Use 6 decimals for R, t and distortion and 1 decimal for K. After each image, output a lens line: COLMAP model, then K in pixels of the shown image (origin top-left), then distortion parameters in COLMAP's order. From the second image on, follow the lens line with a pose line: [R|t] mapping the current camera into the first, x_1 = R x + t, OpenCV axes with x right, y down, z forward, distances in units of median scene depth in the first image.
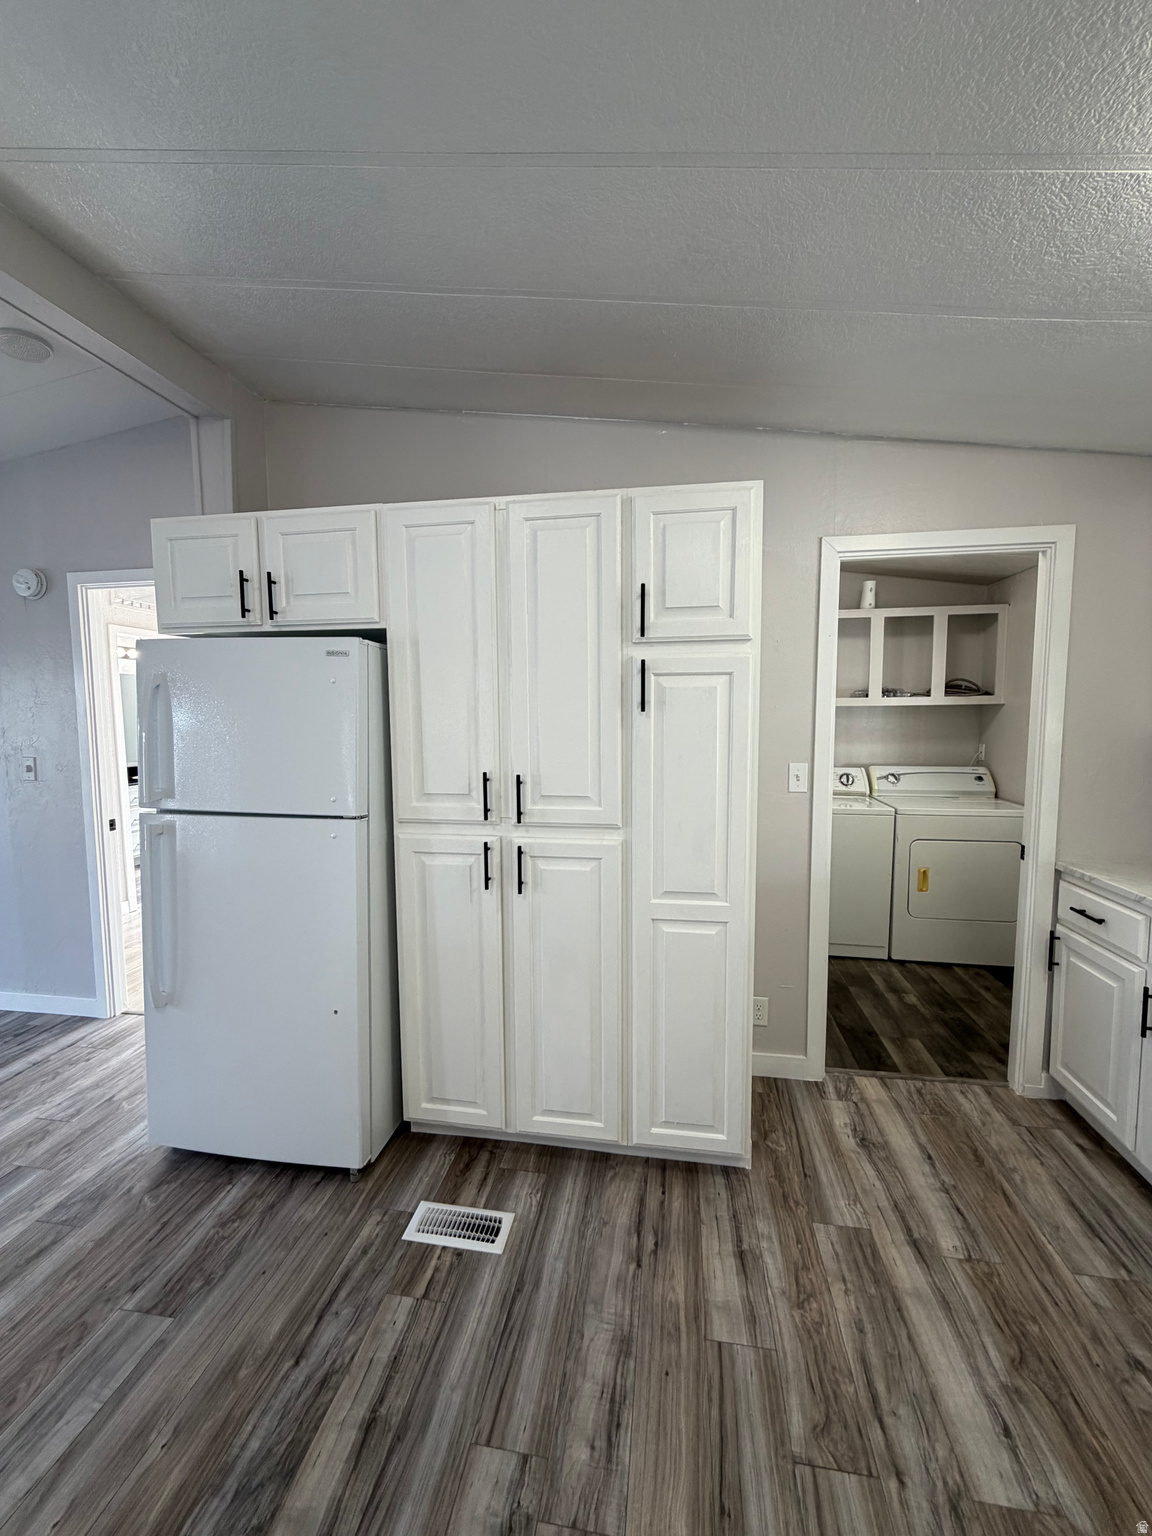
lens RADIAL K [[612.0, 0, 579.9], [0, 612.0, 763.0], [0, 0, 1]] dist [-0.000903, 0.000506]
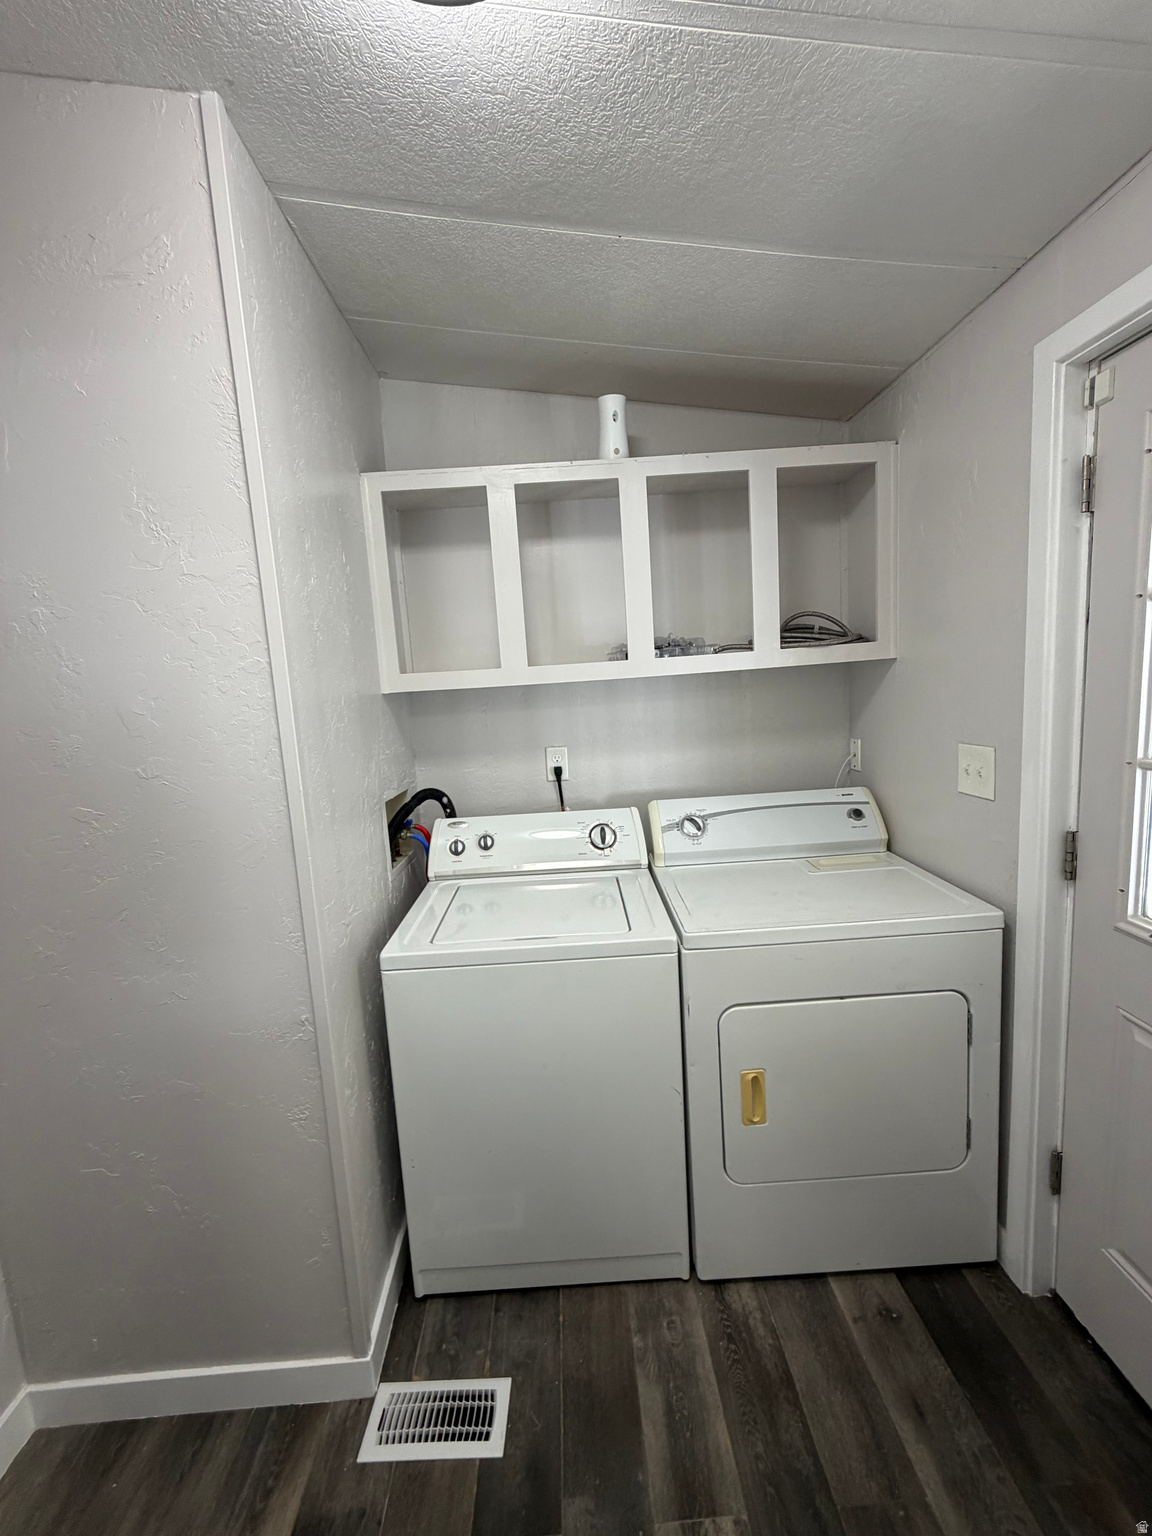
lens RADIAL K [[612.0, 0, 573.9], [0, 612.0, 770.4], [0, 0, 1]] dist [-0.000903, 0.000506]
pose [[0.981047, -0.084247, 0.174495, 0.344637], [0.076319, 0.995744, 0.051668, -0.051455], [-0.178105, -0.037371, 0.983302, 0.553470]]
